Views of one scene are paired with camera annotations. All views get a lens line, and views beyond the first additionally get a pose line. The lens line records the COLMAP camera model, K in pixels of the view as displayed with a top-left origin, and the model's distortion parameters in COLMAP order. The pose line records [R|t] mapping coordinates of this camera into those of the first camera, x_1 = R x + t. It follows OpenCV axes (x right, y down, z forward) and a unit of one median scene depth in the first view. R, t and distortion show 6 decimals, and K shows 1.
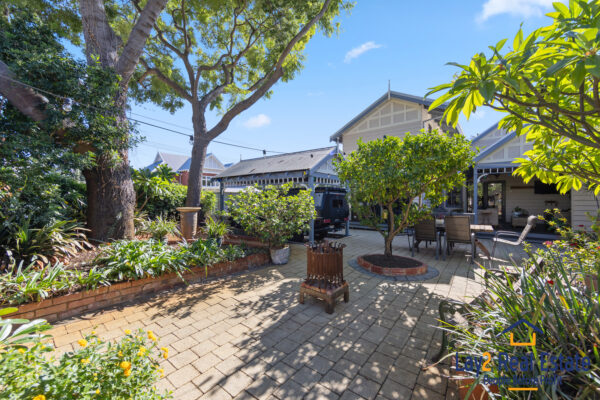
lens RADIAL K [[237.9, 0, 299.2], [0, 237.9, 200.0], [0, 0, 1]] dist [0.001067, 0.000064]
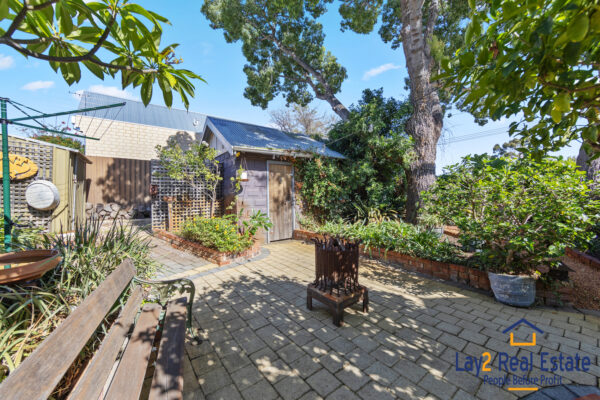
lens RADIAL K [[237.9, 0, 299.3], [0, 237.9, 196.4], [0, 0, 1]] dist [0.001067, 0.000064]
pose [[-0.256081, 0.002265, -0.966653, 1.056975], [-0.006245, 0.999973, 0.003998, 0.041808], [0.966635, 0.007060, -0.256060, 1.231543]]
